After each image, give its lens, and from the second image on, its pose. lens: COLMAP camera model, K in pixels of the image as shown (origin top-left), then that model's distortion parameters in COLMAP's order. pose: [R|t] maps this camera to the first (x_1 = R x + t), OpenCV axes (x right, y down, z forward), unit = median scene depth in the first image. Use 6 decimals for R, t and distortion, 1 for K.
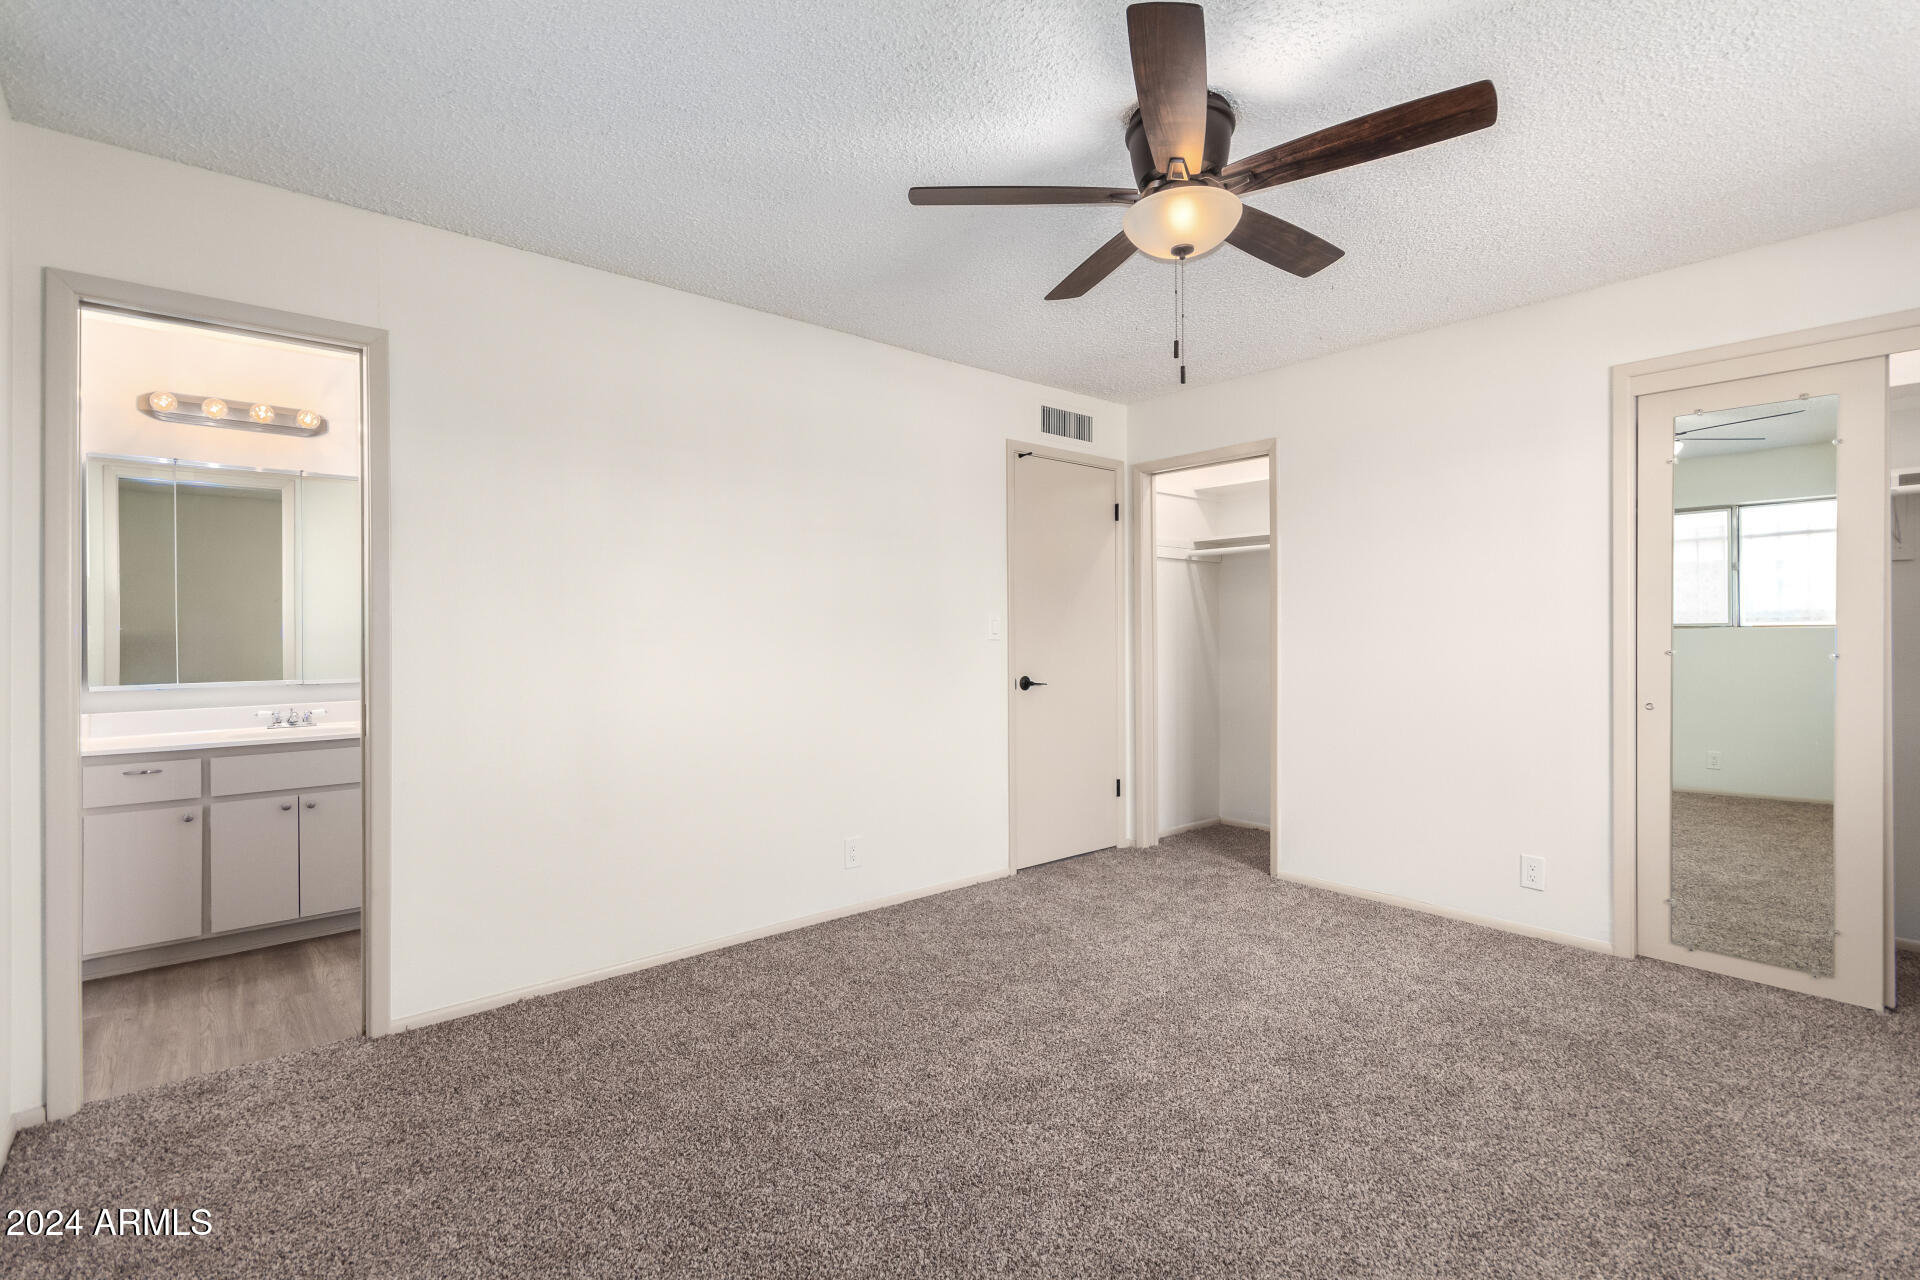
lens RADIAL K [[887.3, 0, 967.4], [0, 887.3, 637.4], [0, 0, 1]] dist [0.003382, 0.001179]
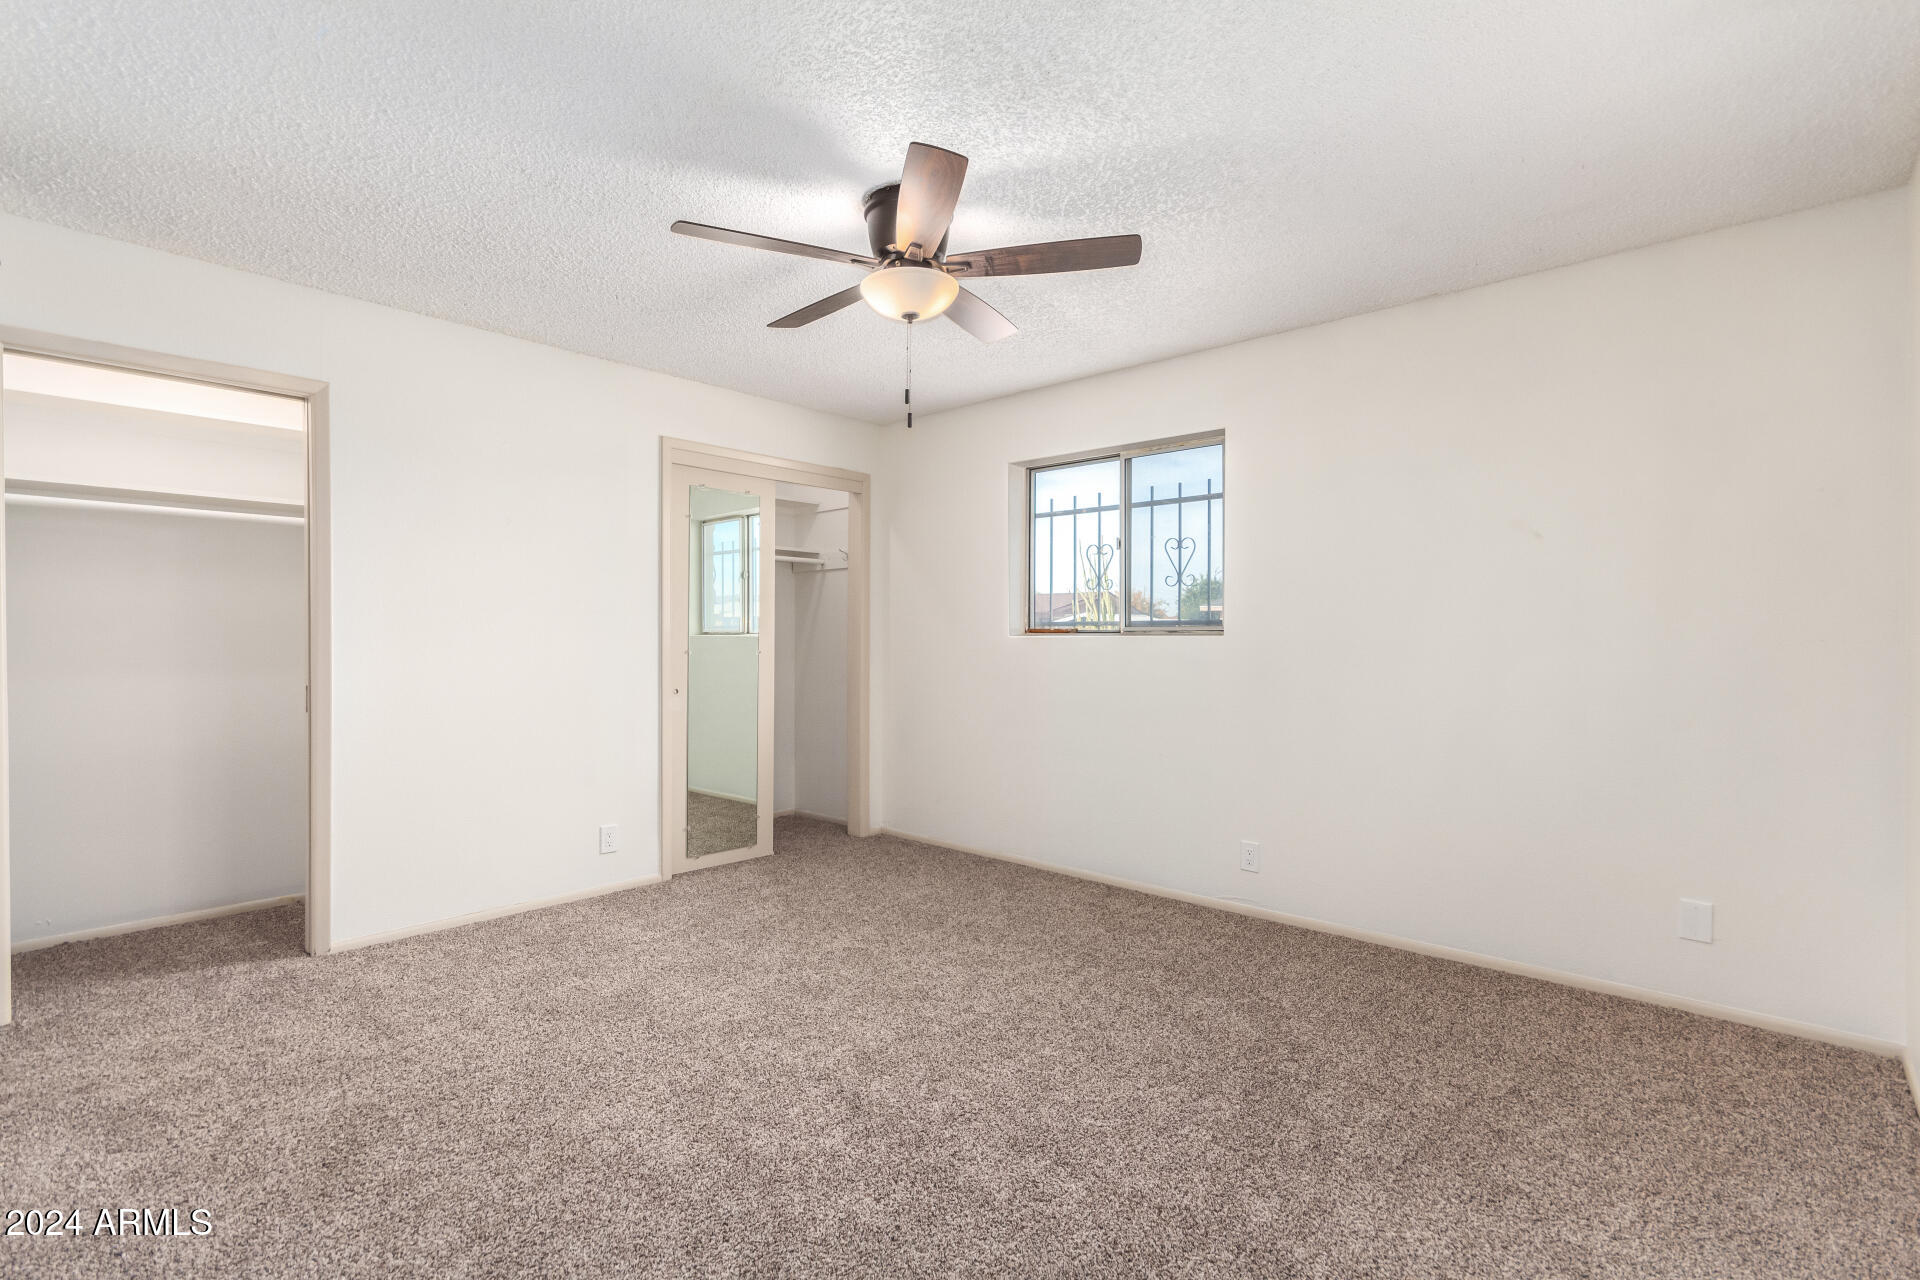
lens RADIAL K [[887.3, 0, 967.4], [0, 887.3, 637.4], [0, 0, 1]] dist [0.003382, 0.001179]
pose [[-0.120602, 0.004500, 0.992691, -0.655978], [0.005319, 0.999978, -0.003887, 0.003228], [-0.992687, 0.004812, -0.120623, 0.728603]]
